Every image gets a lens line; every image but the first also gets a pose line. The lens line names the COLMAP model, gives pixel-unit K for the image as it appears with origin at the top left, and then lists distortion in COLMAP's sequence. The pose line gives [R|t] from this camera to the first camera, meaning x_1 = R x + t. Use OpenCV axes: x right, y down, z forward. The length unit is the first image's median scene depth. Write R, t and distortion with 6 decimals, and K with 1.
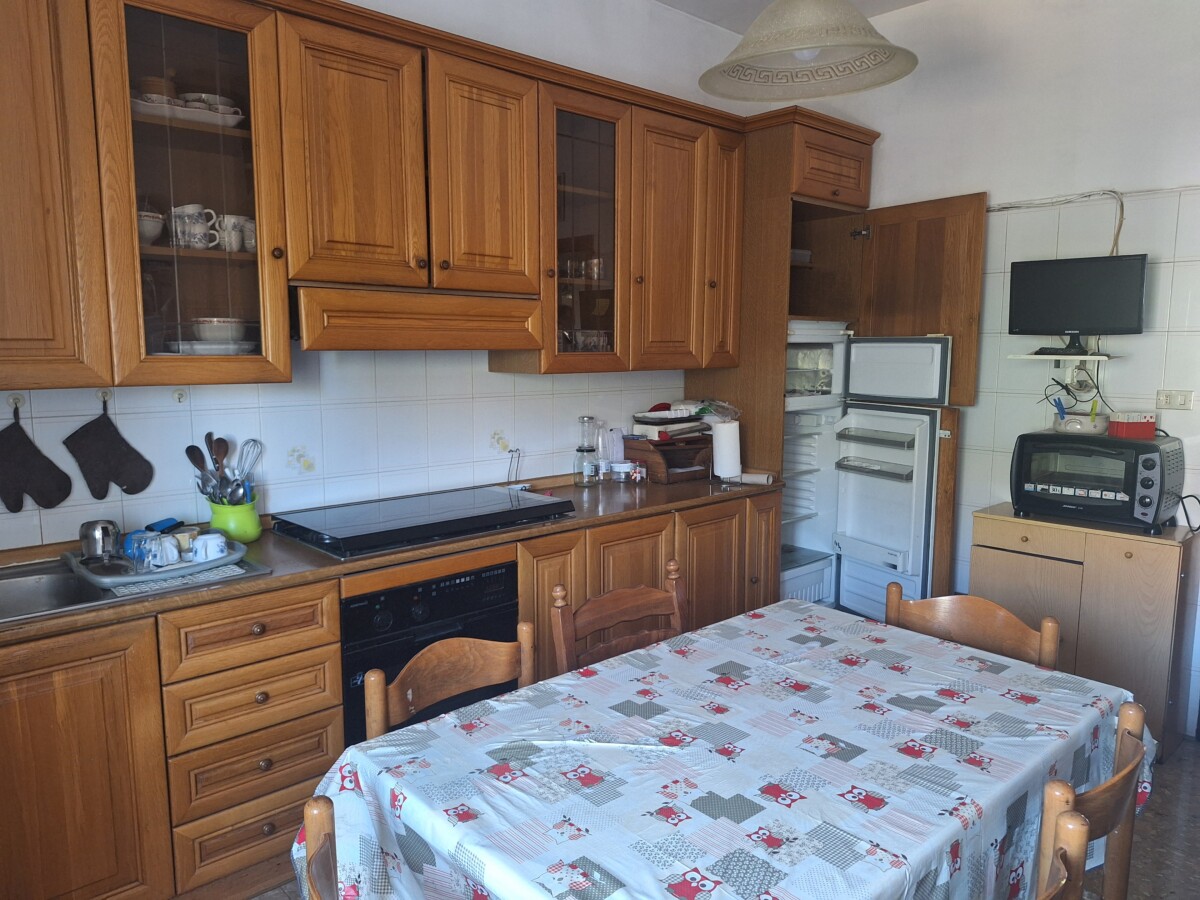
lens RADIAL K [[836.9, 0, 603.5], [0, 836.9, 465.0], [0, 0, 1]] dist [0.138258, -0.202564]
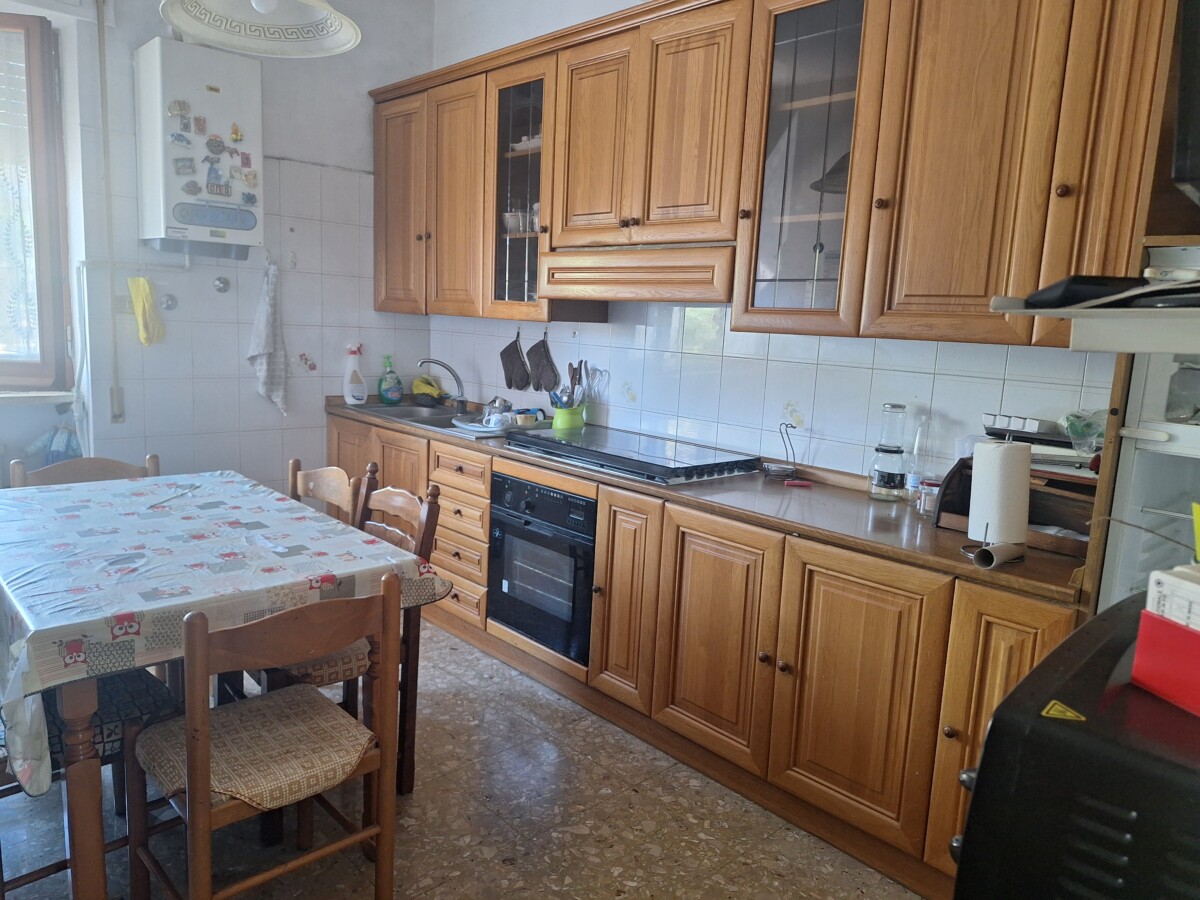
lens RADIAL K [[836.9, 0, 603.5], [0, 836.9, 465.0], [0, 0, 1]] dist [0.138258, -0.202564]
pose [[-0.003286, 0.174842, -0.984591, 1.284626], [-0.189223, 0.966700, 0.172296, -0.154764], [0.981929, 0.186873, 0.029907, 1.344566]]
